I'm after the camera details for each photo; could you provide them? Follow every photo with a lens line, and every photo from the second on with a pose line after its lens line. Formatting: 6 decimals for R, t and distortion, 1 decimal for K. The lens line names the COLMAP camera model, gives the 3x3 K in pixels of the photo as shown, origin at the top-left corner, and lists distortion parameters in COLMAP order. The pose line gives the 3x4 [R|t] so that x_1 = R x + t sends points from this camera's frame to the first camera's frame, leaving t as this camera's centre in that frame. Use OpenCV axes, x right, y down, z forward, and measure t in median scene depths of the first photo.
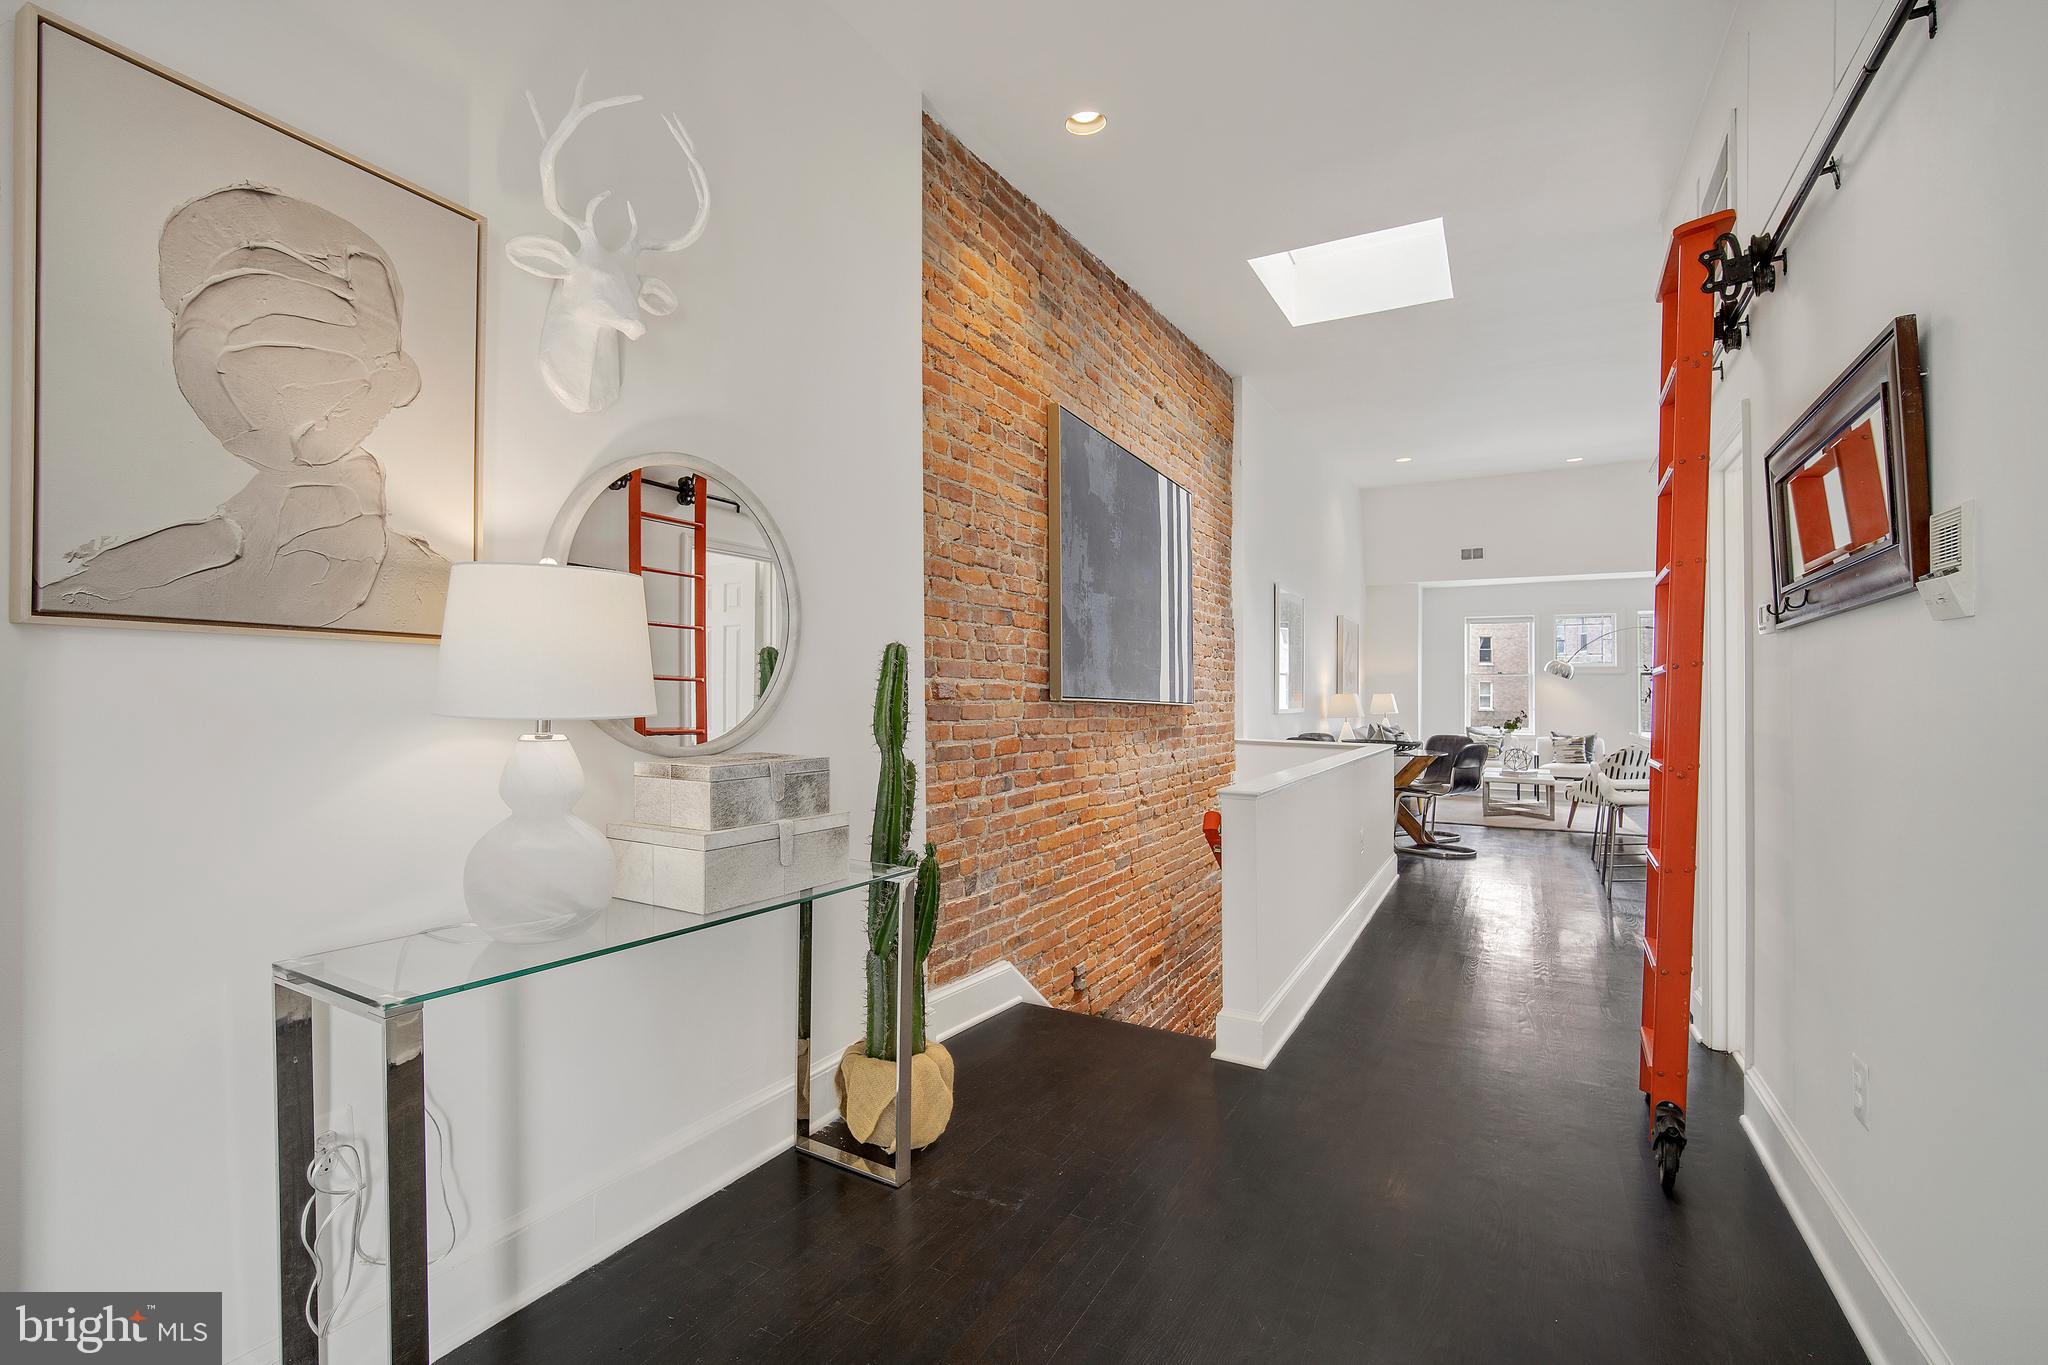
lens RADIAL K [[911.9, 0, 1009.8], [0, 911.9, 683.3], [0, 0, 1]] dist [-0.001376, 0.000067]
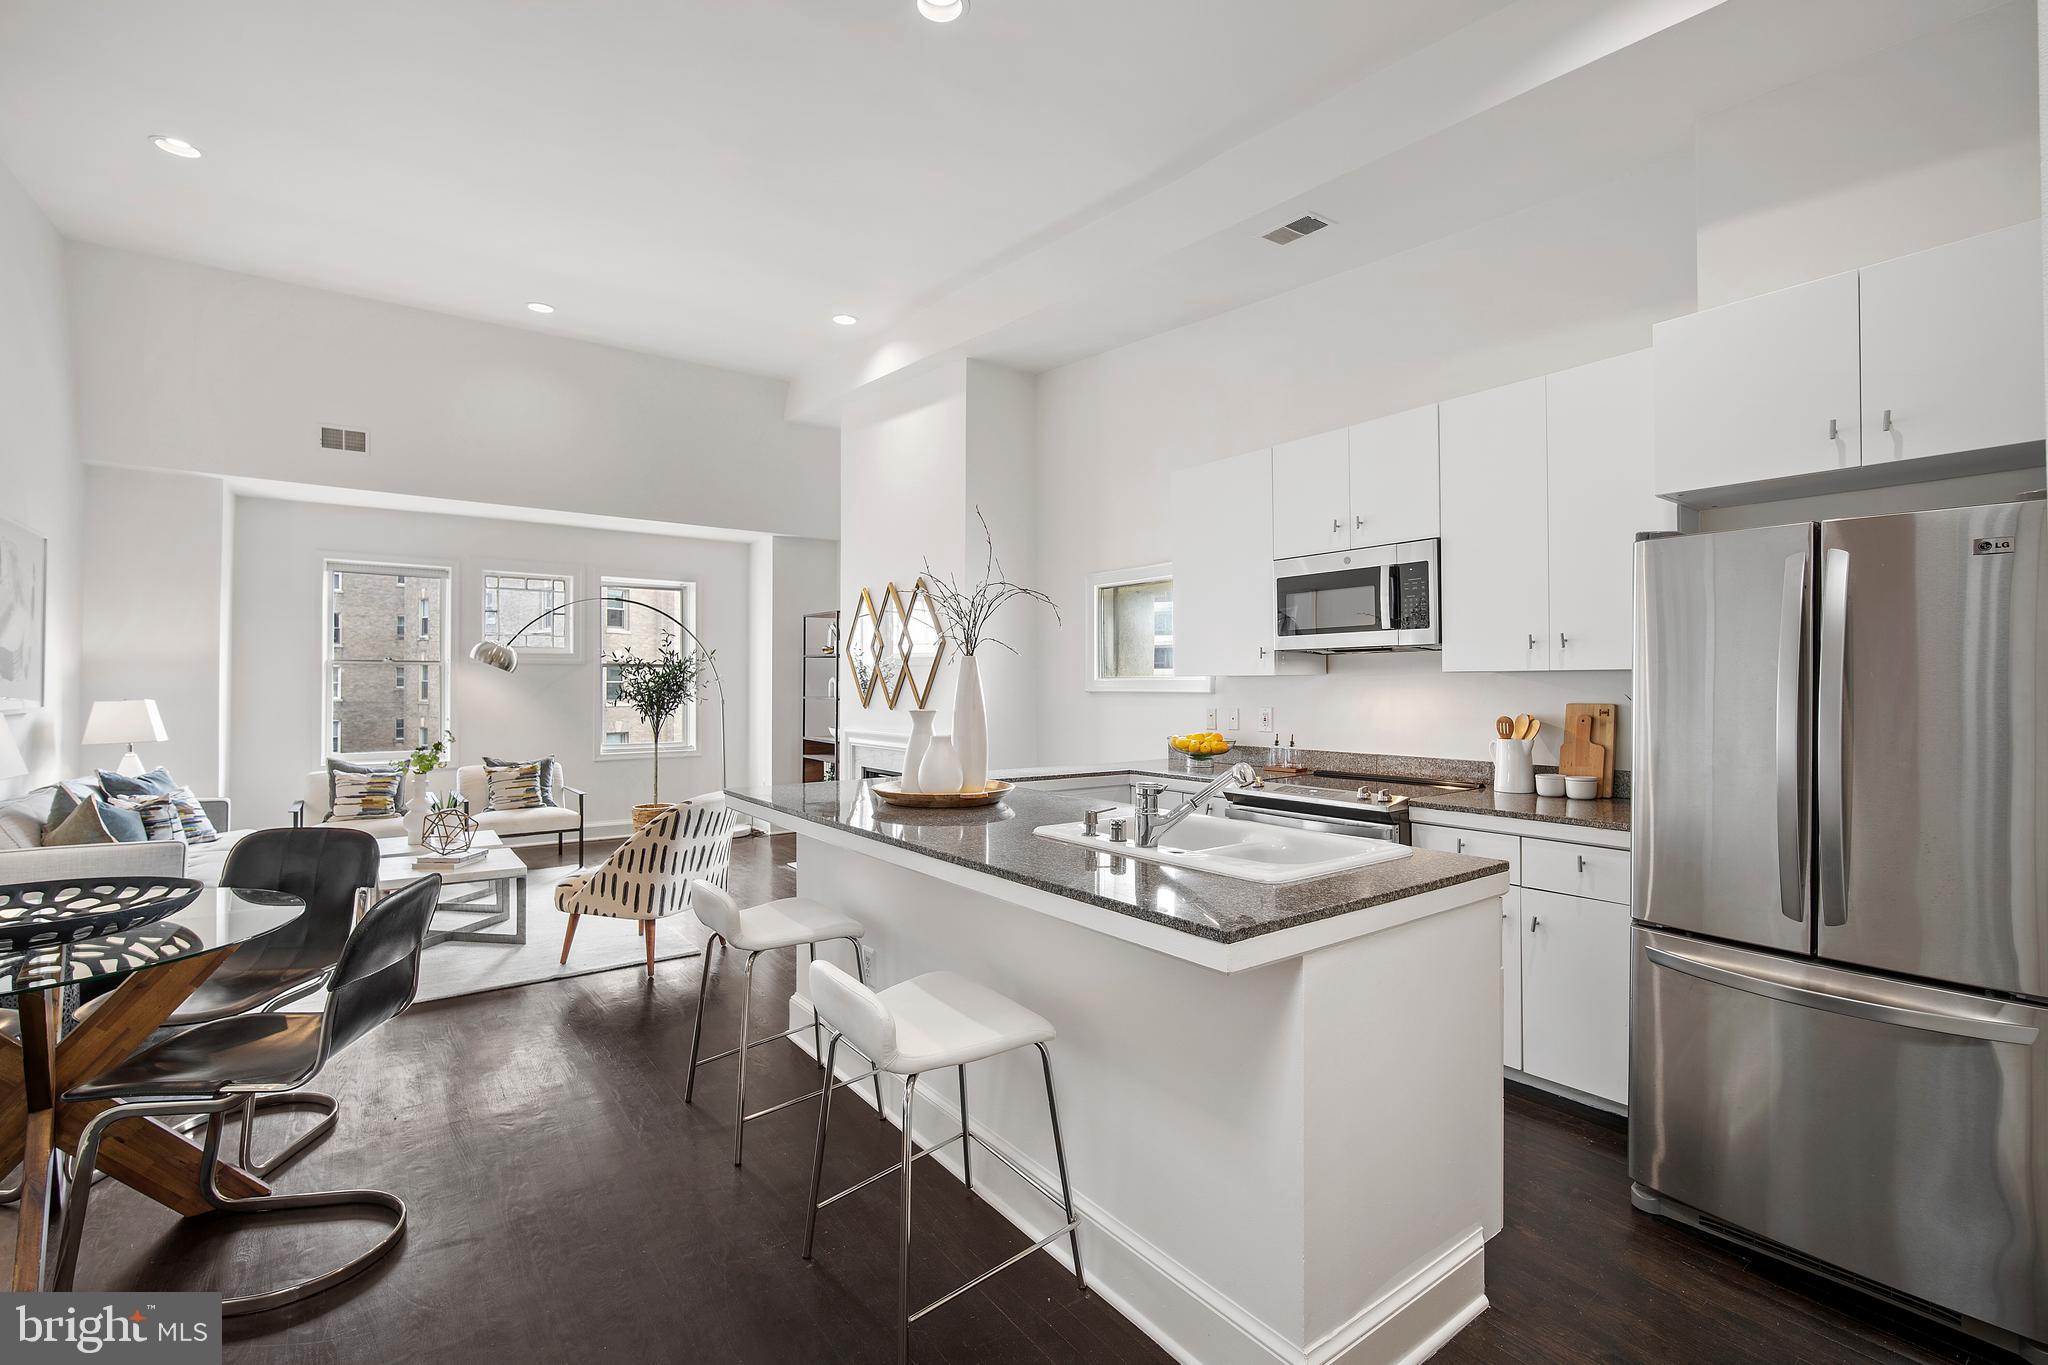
lens RADIAL K [[904.0, 0, 1027.3], [0, 904.0, 679.1], [0, 0, 1]] dist [-0.016901, 0.006058]
pose [[0.412587, 0.000296, 0.910918, 0.398572], [-0.011834, 0.999917, 0.005035, -0.013919], [-0.910841, -0.012857, 0.412556, 0.859160]]
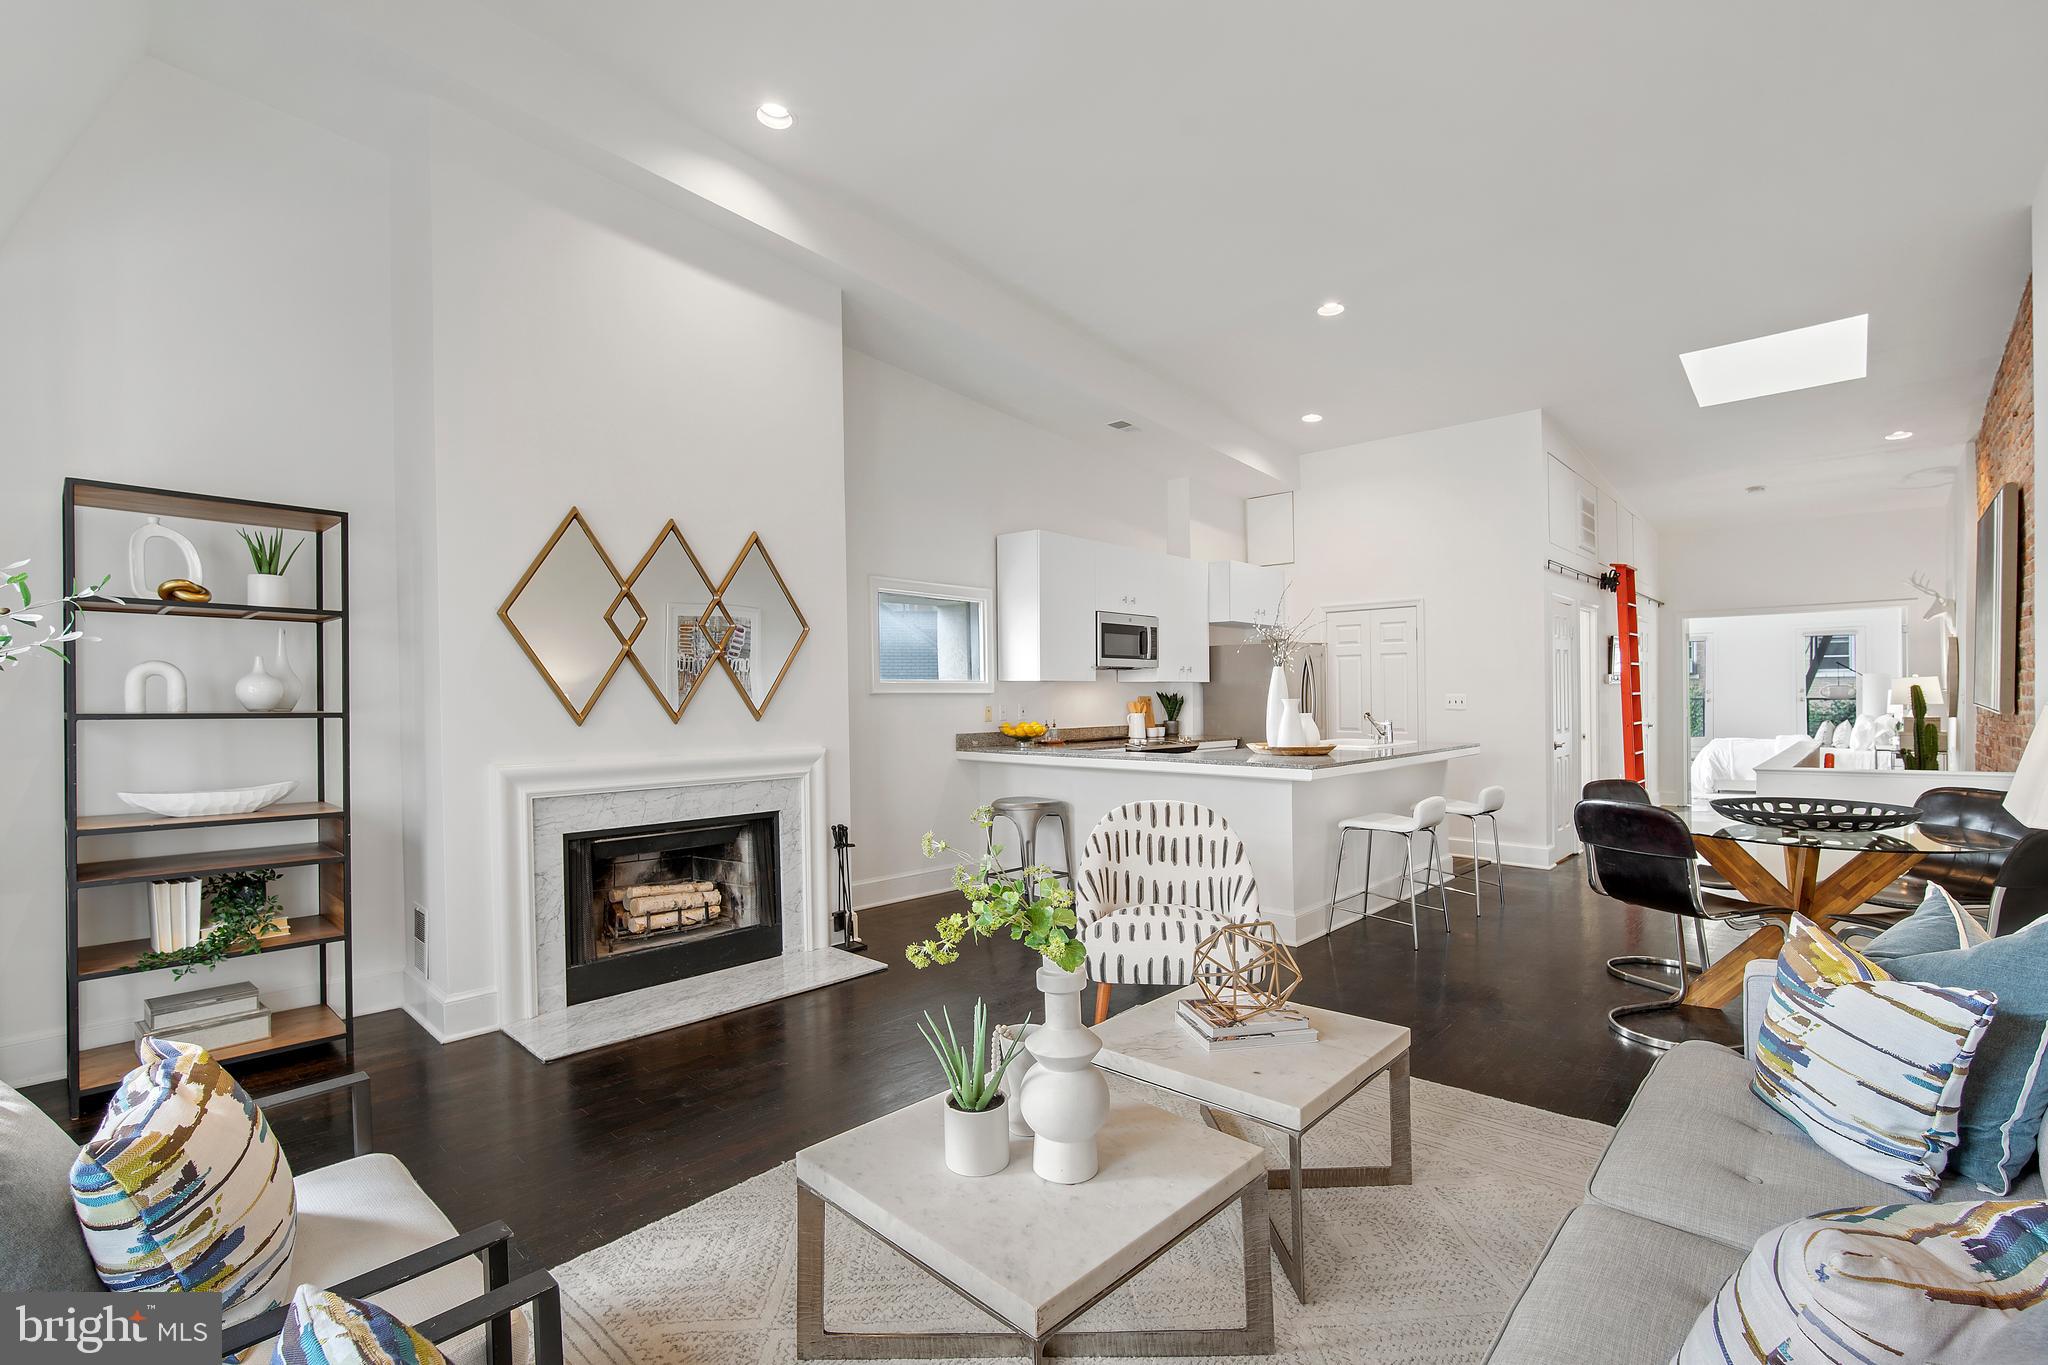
lens RADIAL K [[911.9, 0, 1009.8], [0, 911.9, 683.3], [0, 0, 1]] dist [-0.001376, 0.000067]
pose [[-0.966584, 0.004741, 0.256305, 0.977395], [-0.002958, 0.999556, -0.029644, 0.024900], [-0.256332, -0.029412, -0.966141, 2.240280]]
